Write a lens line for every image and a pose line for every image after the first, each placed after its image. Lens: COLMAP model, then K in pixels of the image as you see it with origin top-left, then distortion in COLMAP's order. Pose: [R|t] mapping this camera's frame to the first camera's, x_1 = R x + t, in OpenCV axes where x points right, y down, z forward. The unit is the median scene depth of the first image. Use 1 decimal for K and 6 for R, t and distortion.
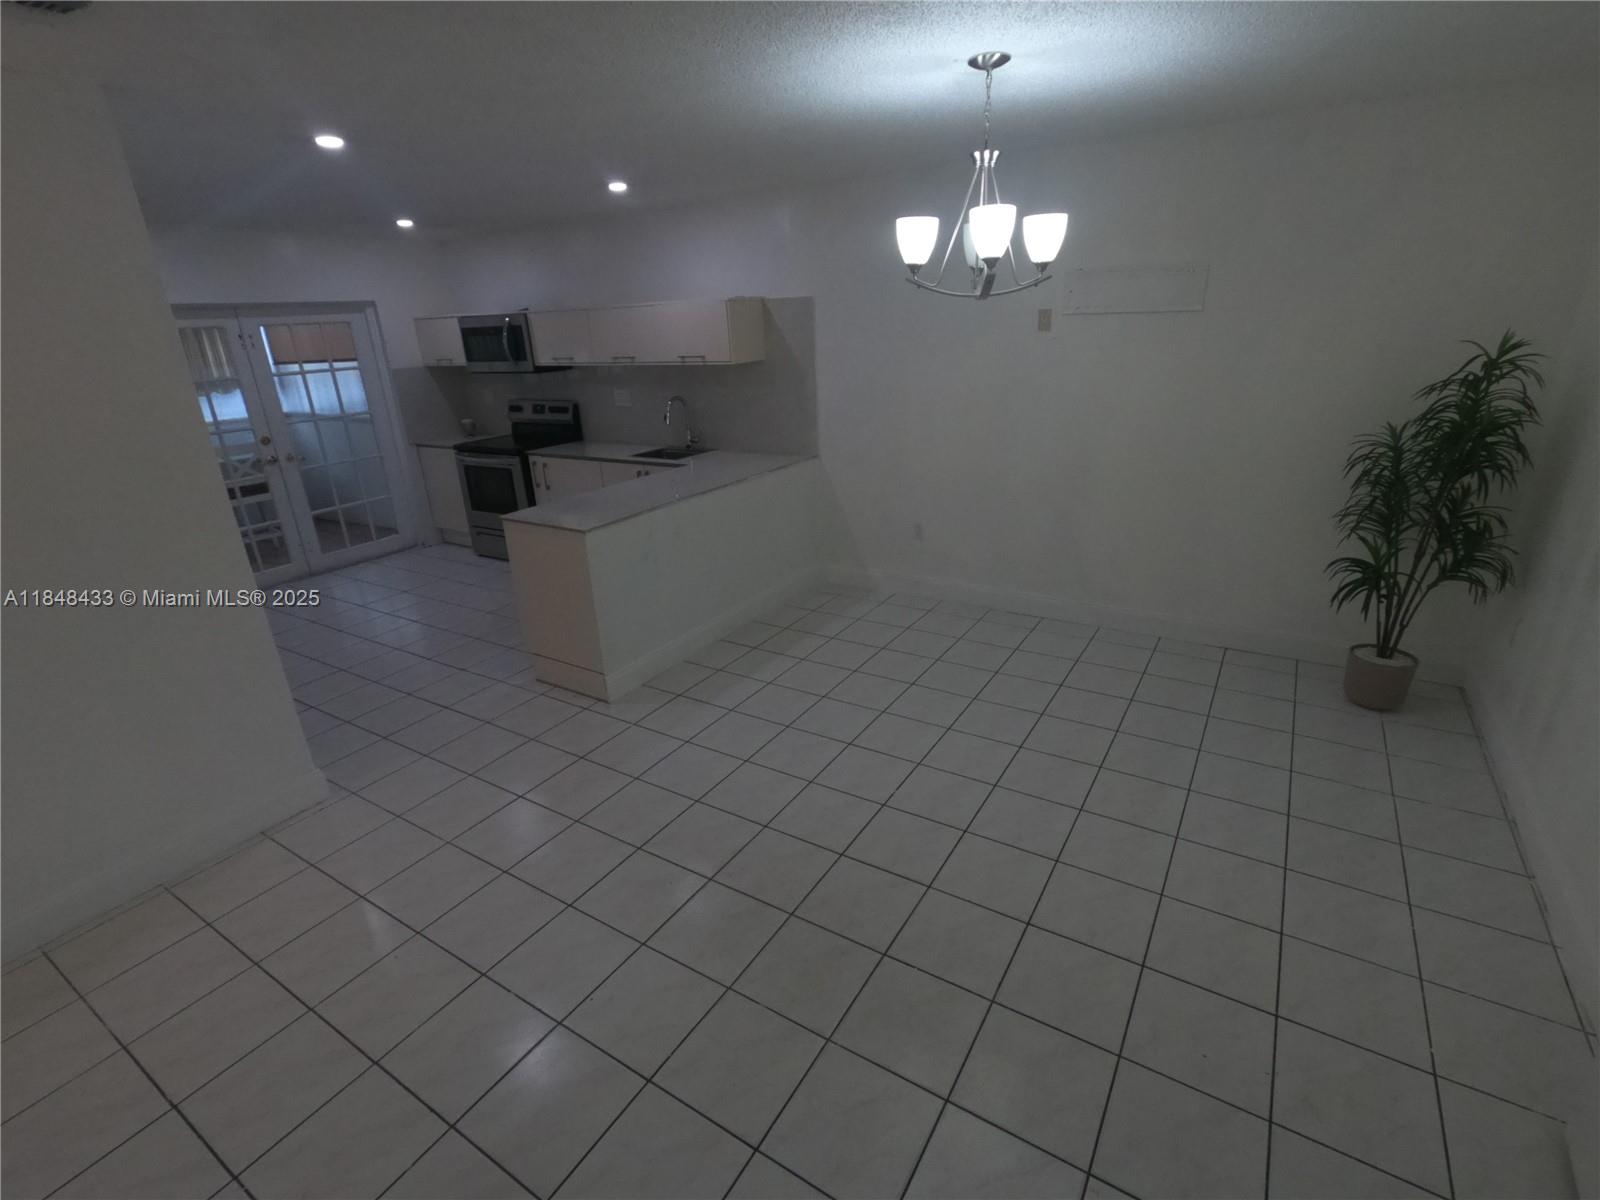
lens RADIAL K [[764.9, 0, 800.0], [0, 764.9, 600.0], [0, 0, 1]] dist [-0.000207, 0.000103]
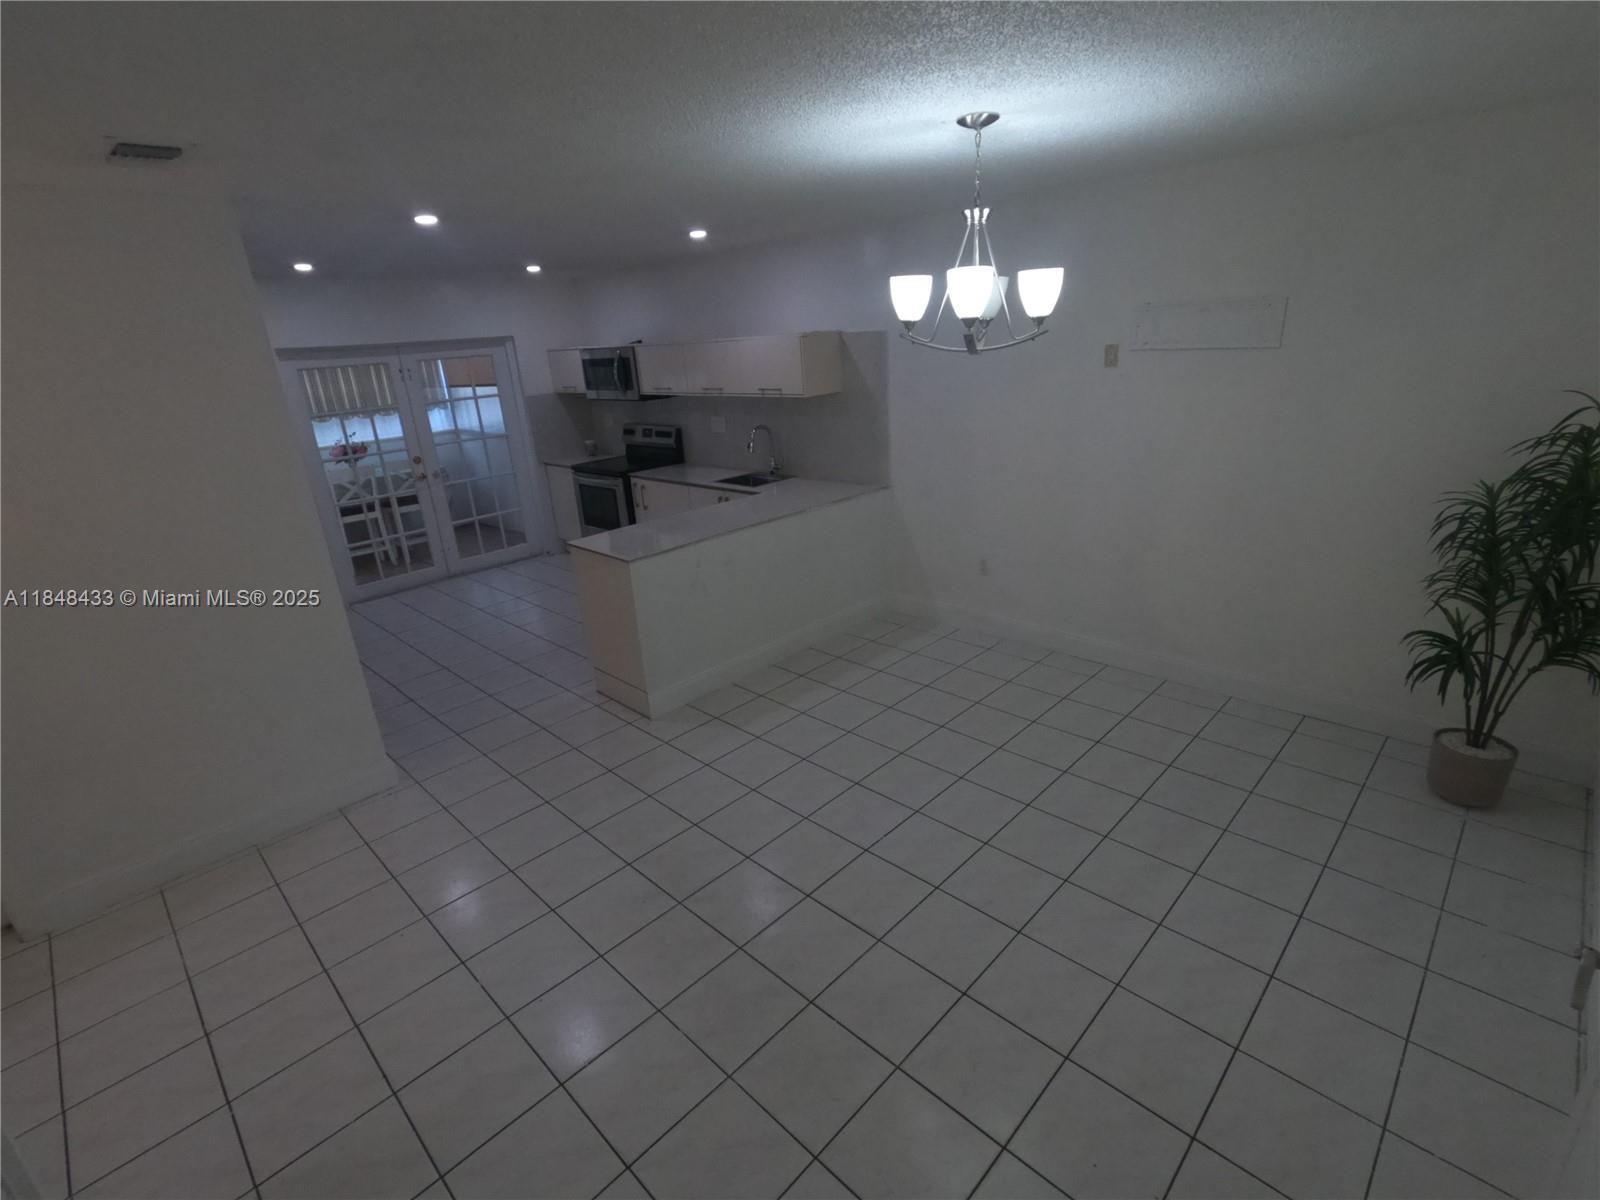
lens RADIAL K [[764.9, 0, 800.0], [0, 764.9, 600.0], [0, 0, 1]] dist [-0.000207, 0.000103]
pose [[0.977765, 0.053974, -0.202640, 0.118879], [-0.055374, 0.998465, -0.001242, -0.031567], [0.202262, 0.012436, 0.979253, -0.006226]]
